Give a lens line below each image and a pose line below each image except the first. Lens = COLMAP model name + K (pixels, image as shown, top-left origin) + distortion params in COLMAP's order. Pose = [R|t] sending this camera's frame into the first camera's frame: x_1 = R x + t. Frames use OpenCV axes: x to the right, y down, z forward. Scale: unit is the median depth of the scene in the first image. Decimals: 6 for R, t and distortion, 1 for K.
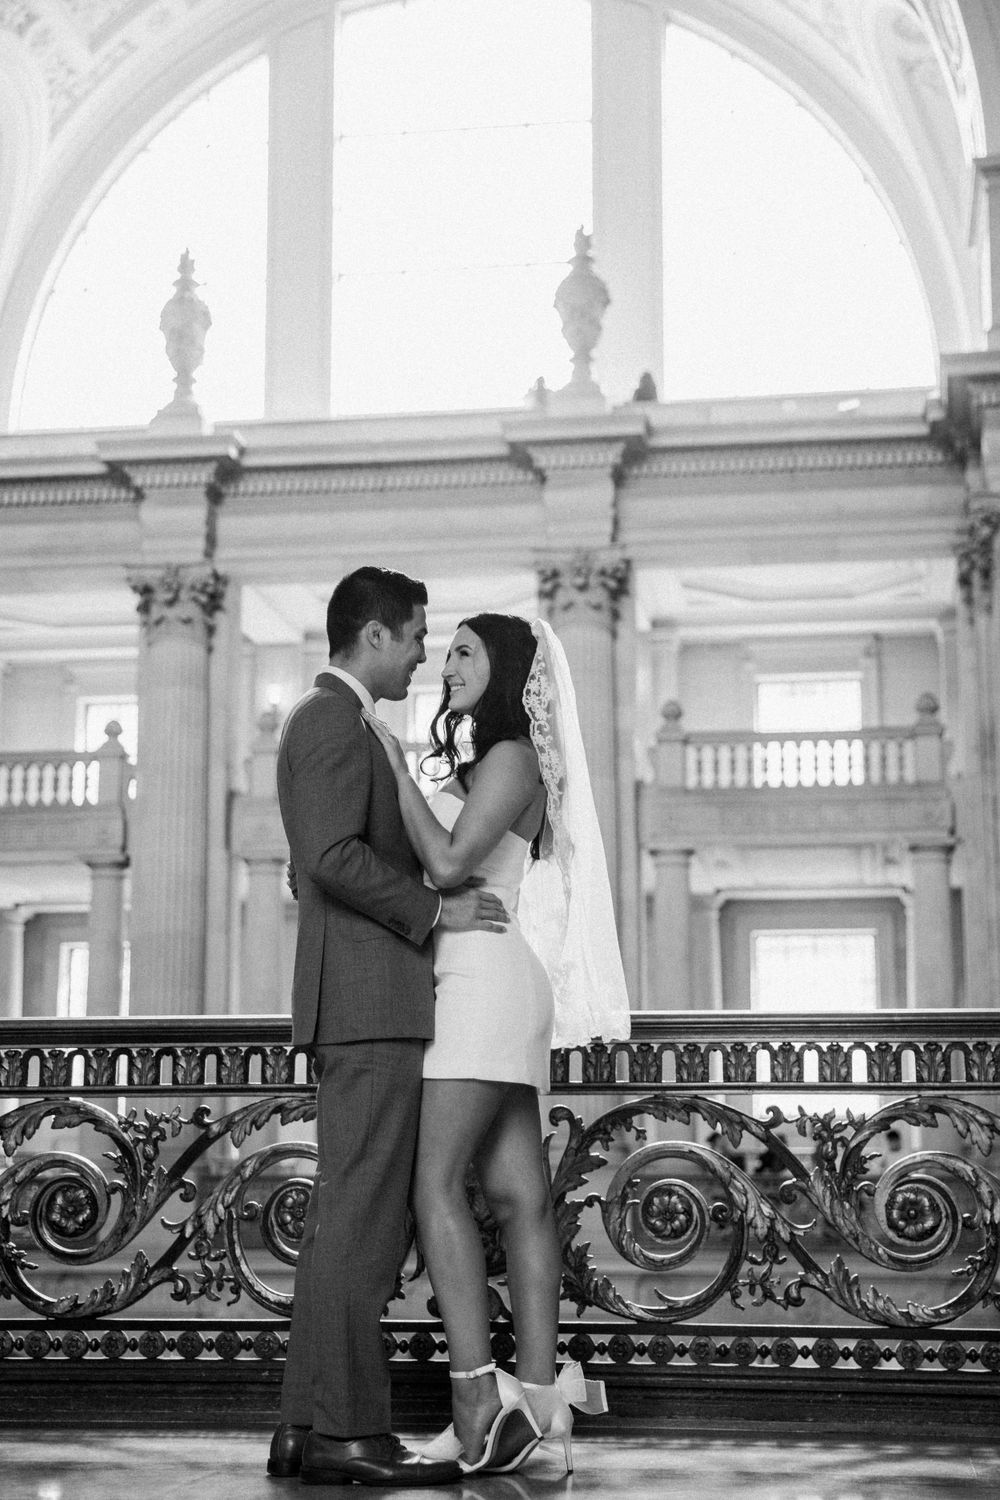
lens RADIAL K [[2233.1, 0, 494.9], [0, 2233.1, 702.1], [0, 0, 1]] dist [0.035707, 0.000000]
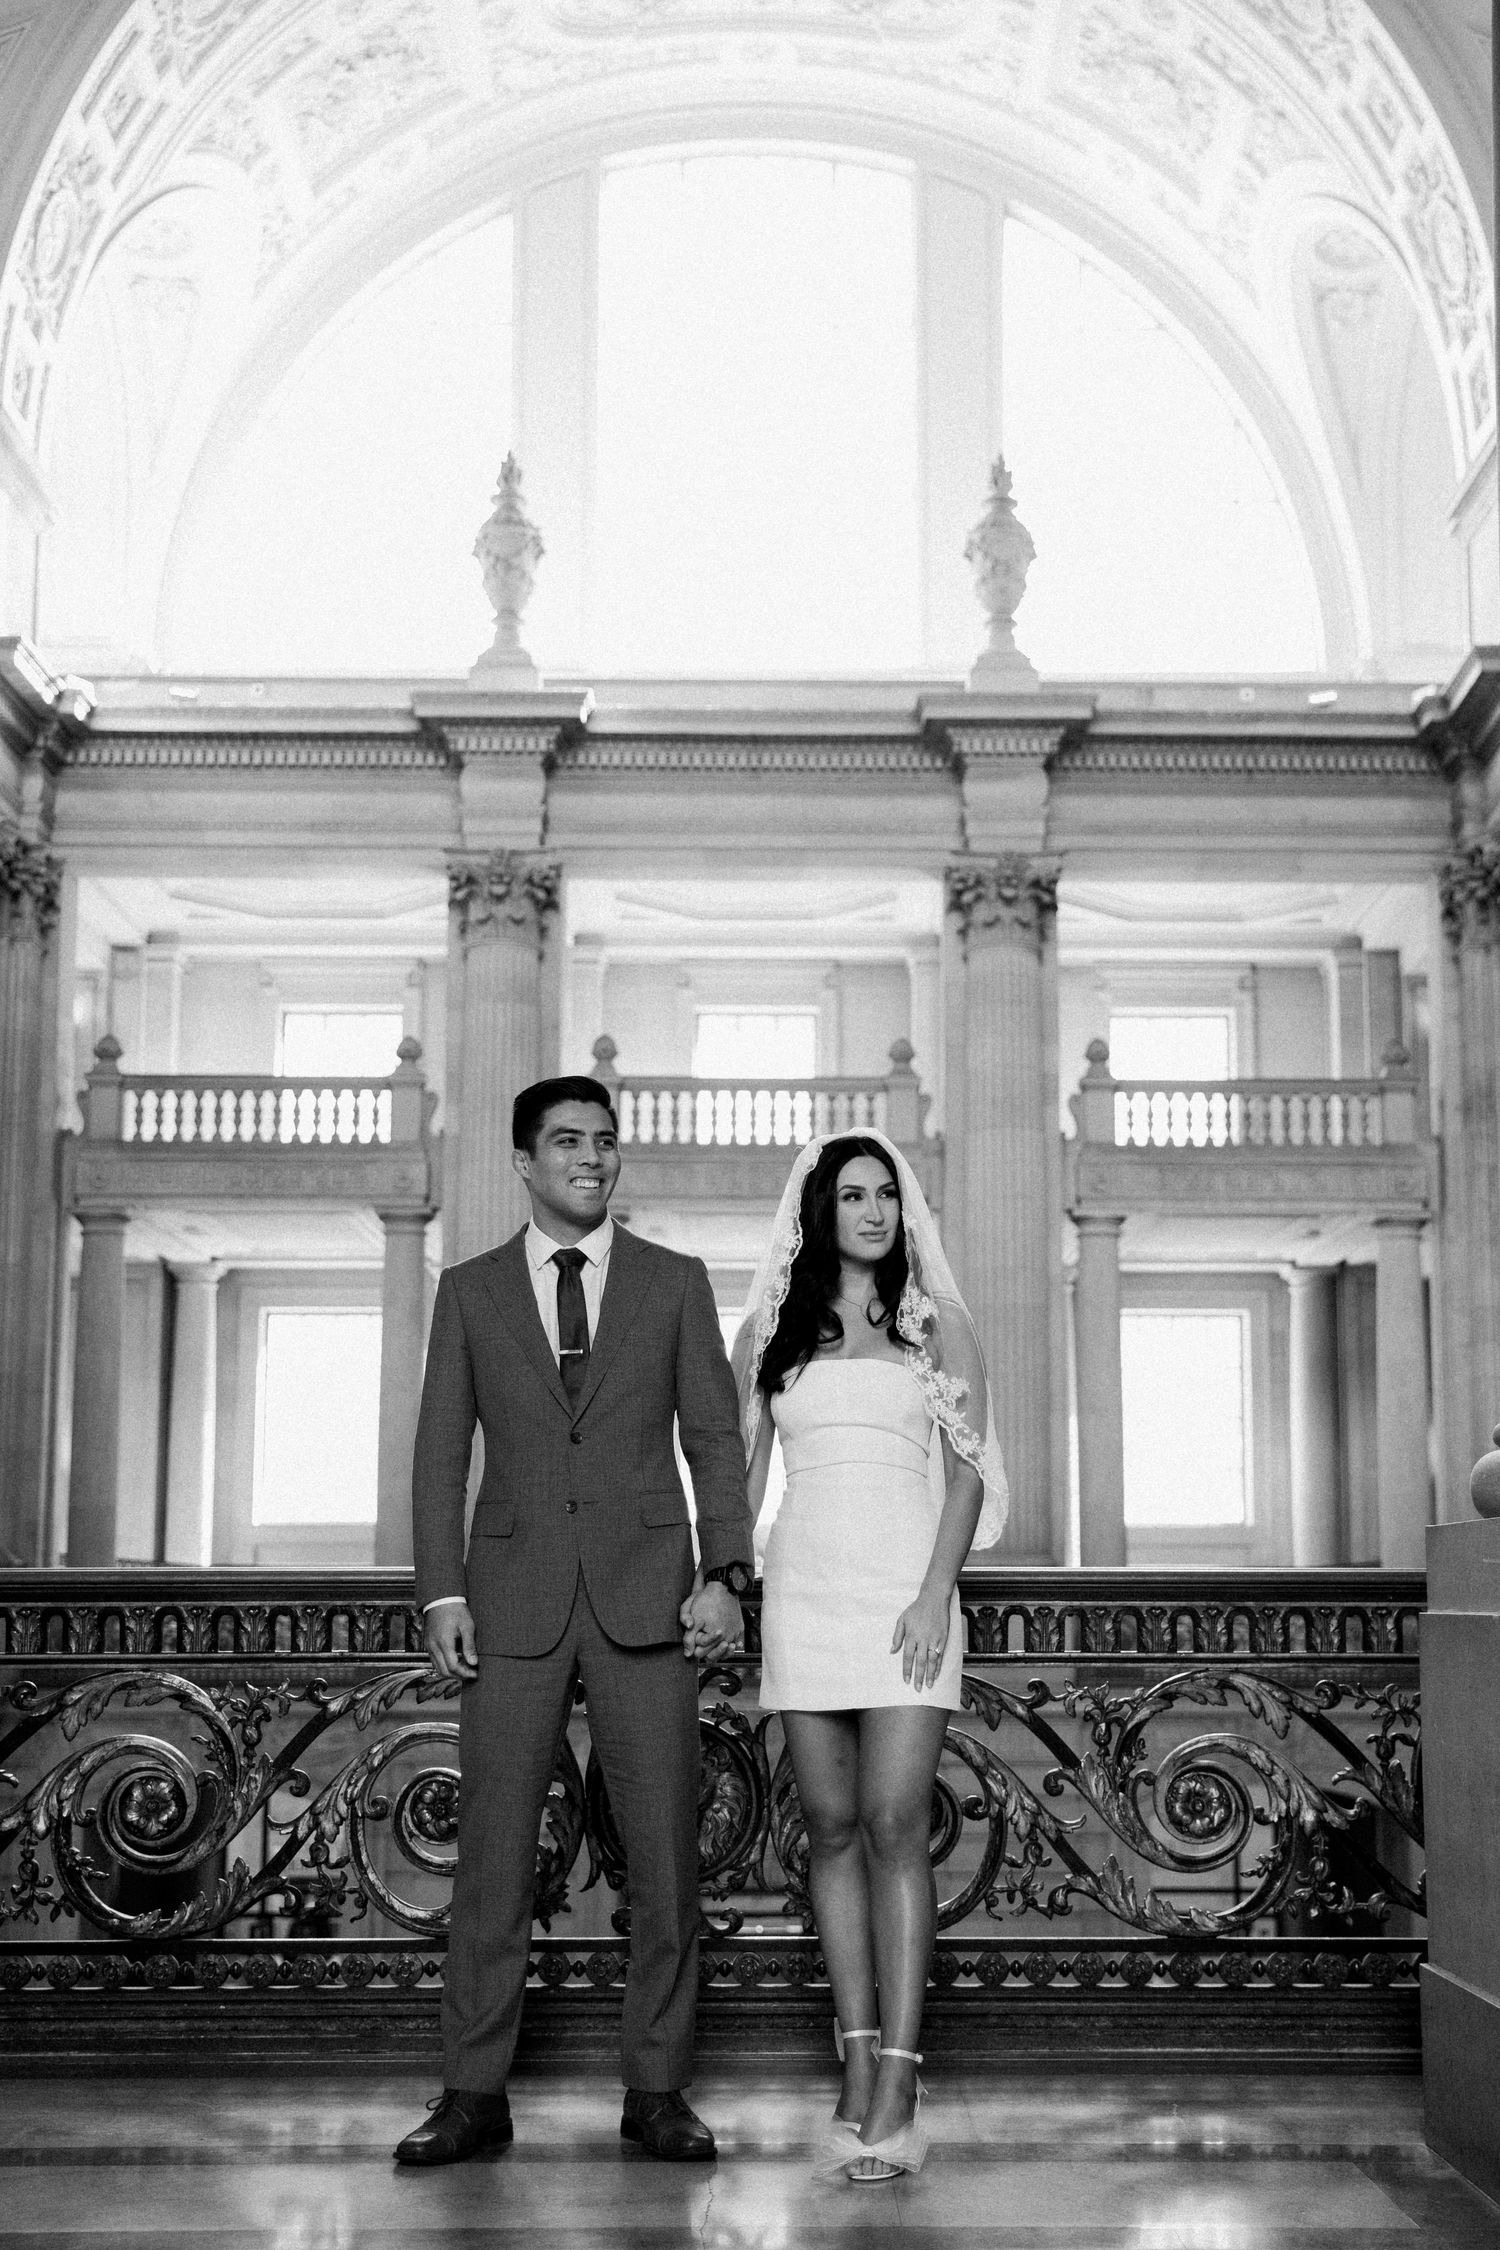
lens RADIAL K [[2653.9, 0, 758.1], [0, 2653.9, 1204.6], [0, 0, 1]] dist [0.014756, 0.000000]
pose [[0.988346, 0.025540, 0.150064, -0.191293], [-0.034860, 0.997601, 0.059811, 0.005679], [-0.148176, -0.064345, 0.986865, 0.027773]]
